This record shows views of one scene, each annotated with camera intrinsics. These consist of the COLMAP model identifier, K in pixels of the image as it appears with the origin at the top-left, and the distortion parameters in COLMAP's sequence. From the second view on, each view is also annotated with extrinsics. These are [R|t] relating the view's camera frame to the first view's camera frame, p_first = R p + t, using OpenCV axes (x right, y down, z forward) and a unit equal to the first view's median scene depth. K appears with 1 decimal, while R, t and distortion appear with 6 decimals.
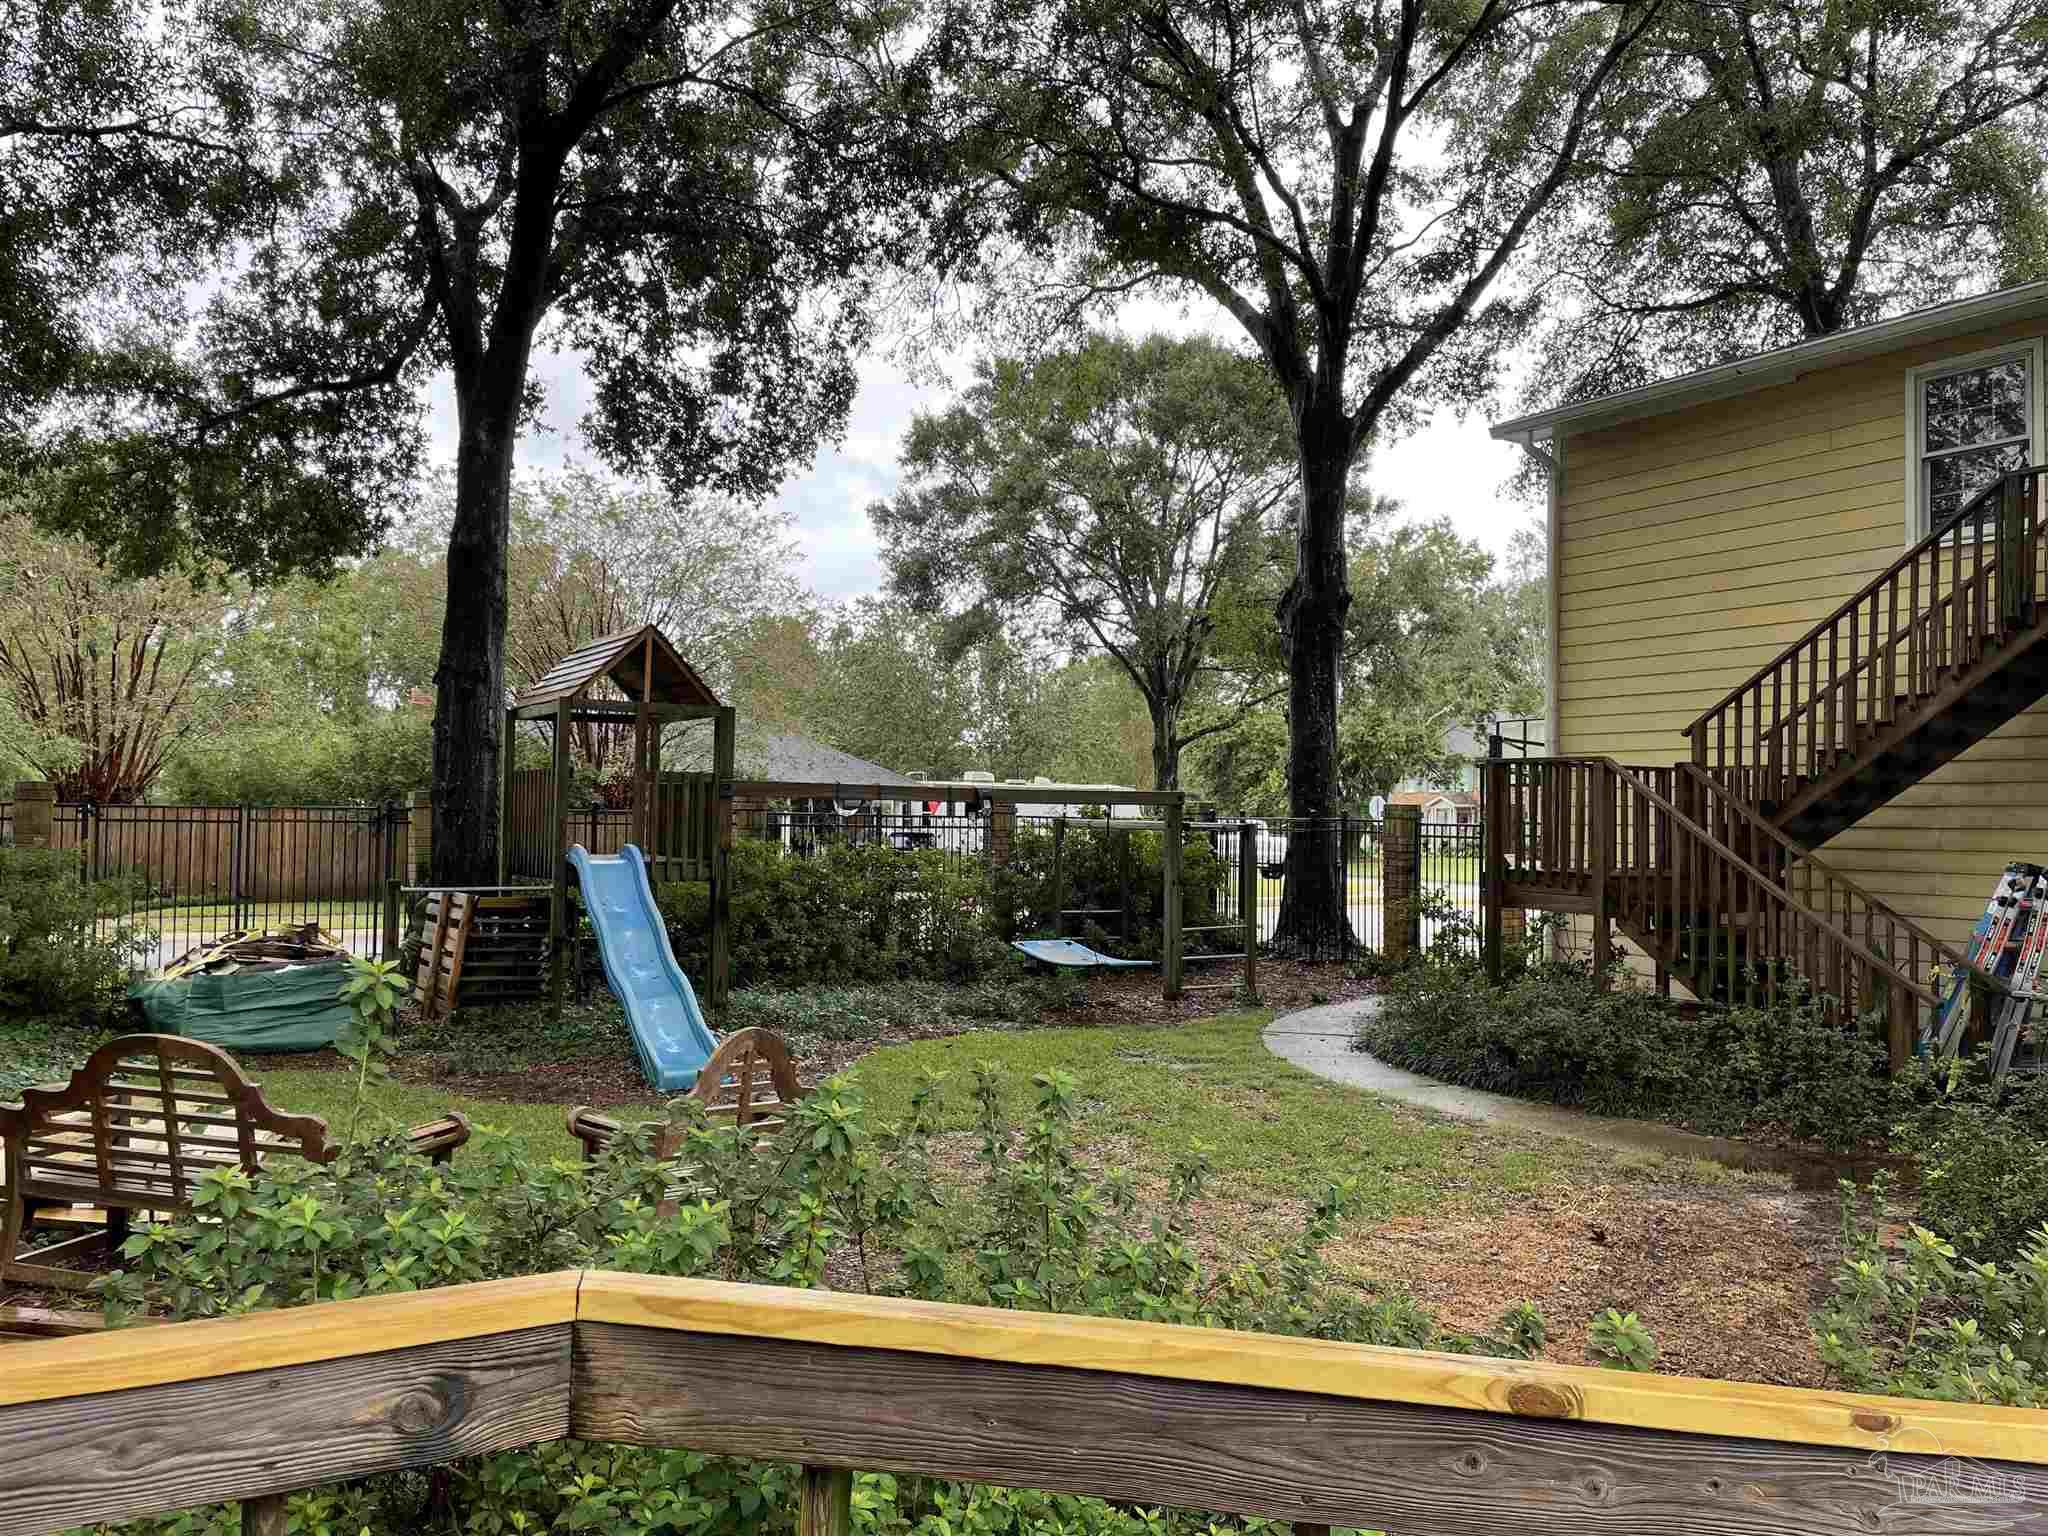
lens RADIAL K [[1530.2, 0, 1024.0], [0, 1530.2, 768.0], [0, 0, 1]] dist [0.104957, -0.153432]
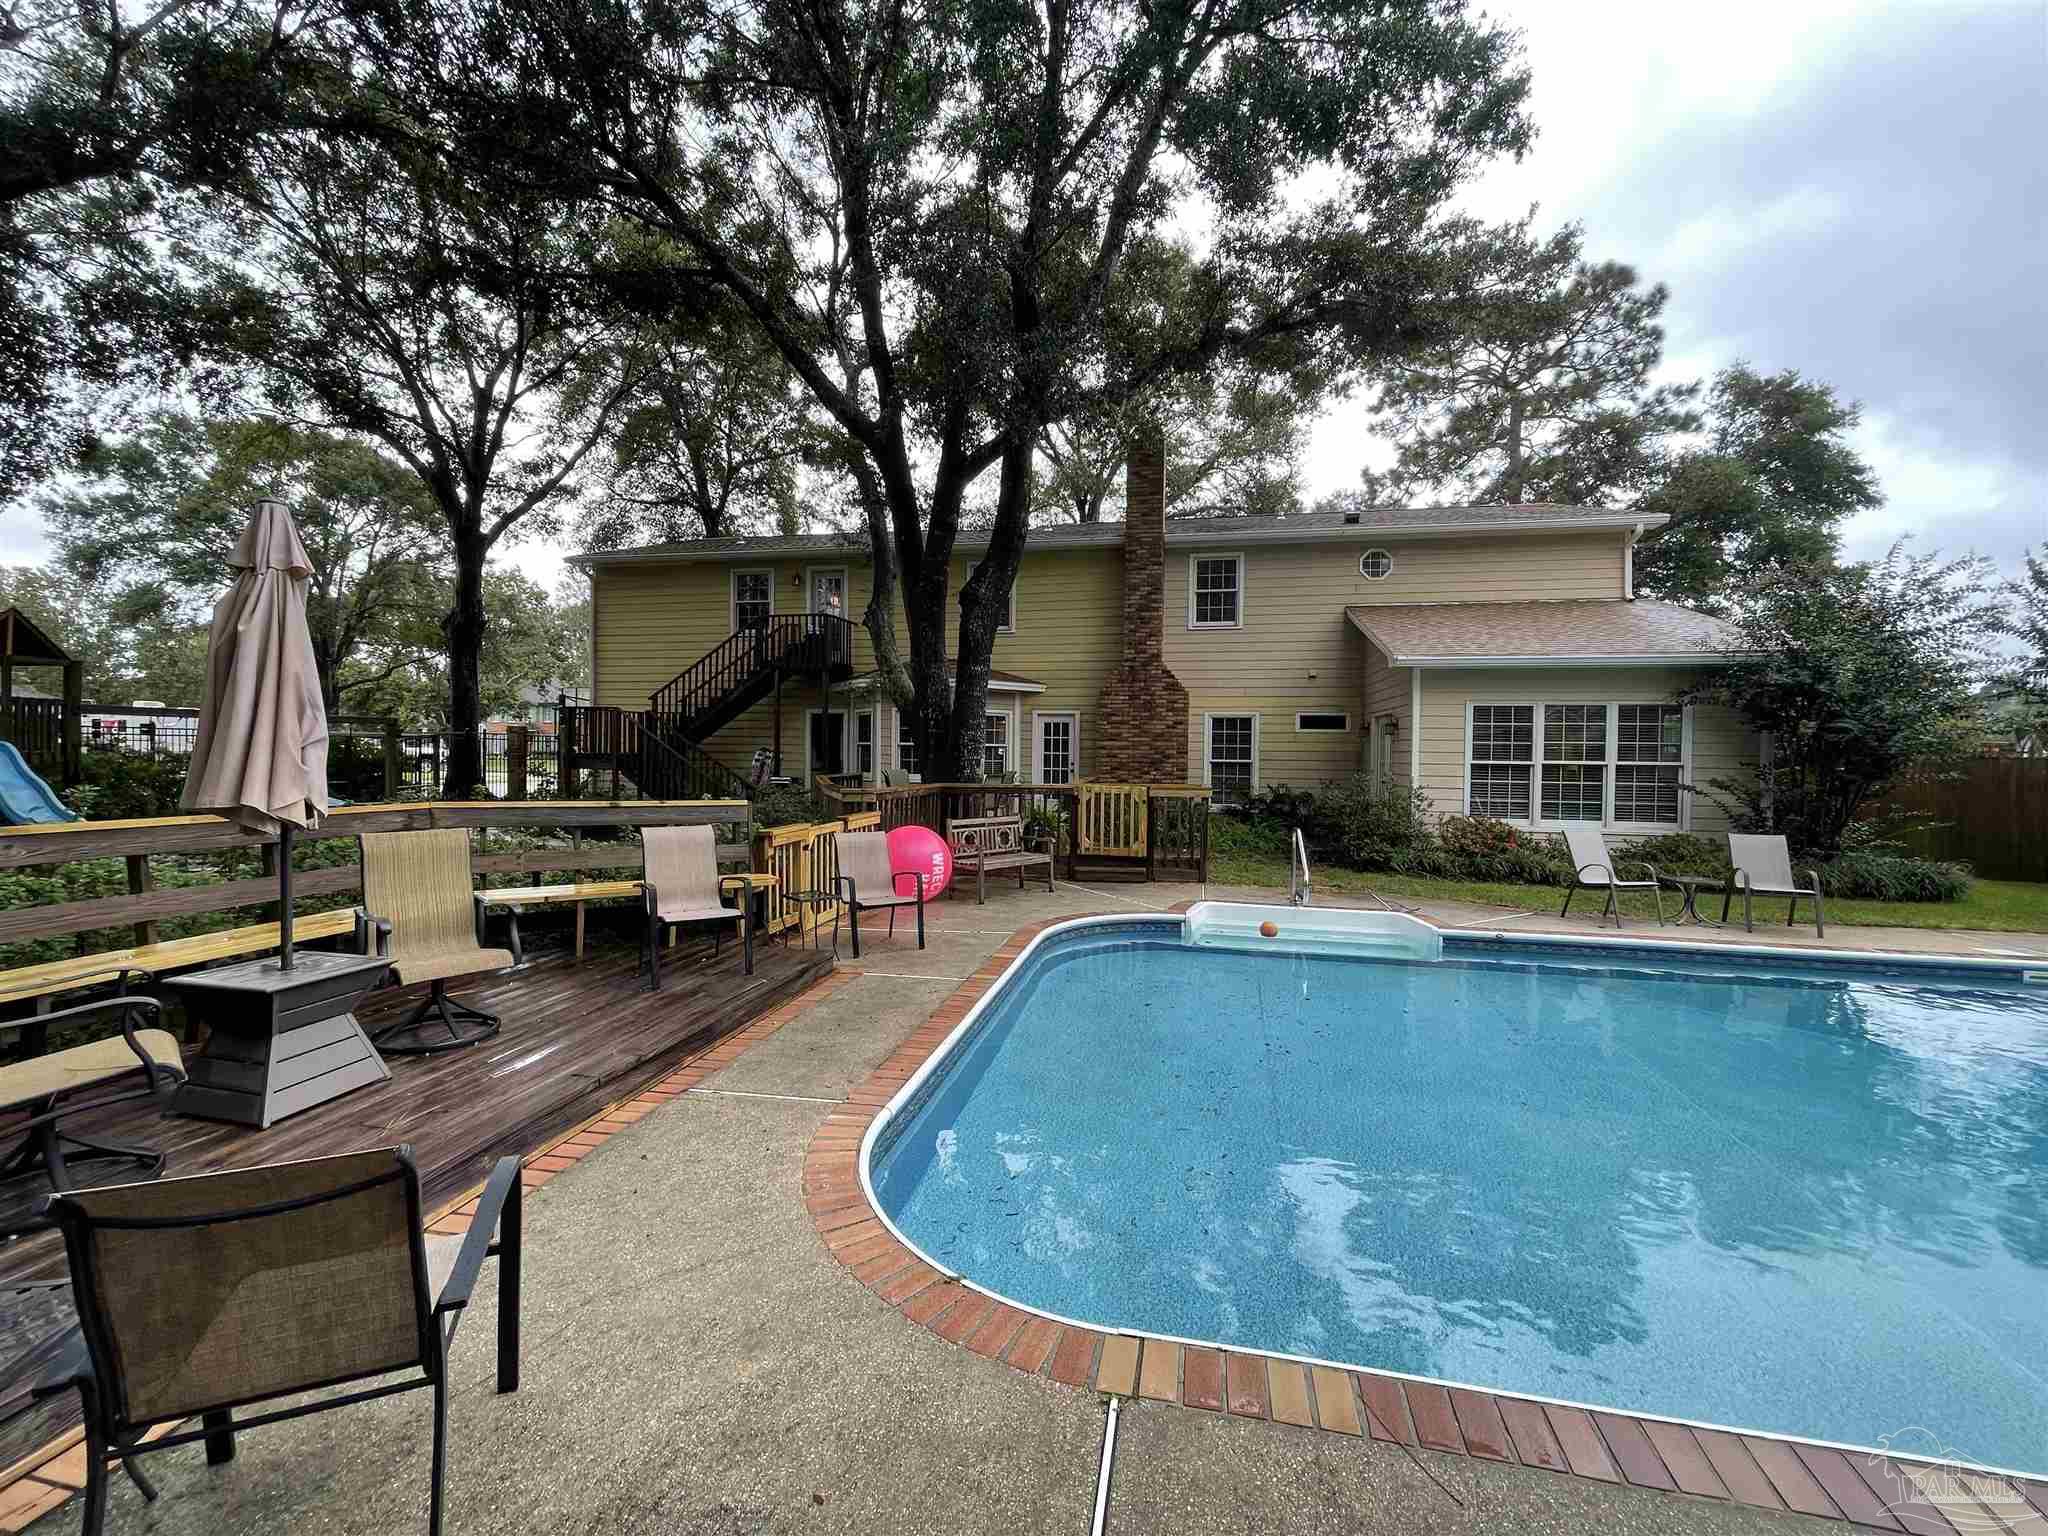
lens RADIAL K [[821.1, 0, 1027.8], [0, 821.1, 758.5], [0, 0, 1]] dist [0.000349, 0.000036]
pose [[0.675530, -0.013669, 0.737206, -0.095399], [-0.027406, 0.998672, 0.043630, -0.000165], [-0.736823, -0.049677, 0.674258, -0.237883]]
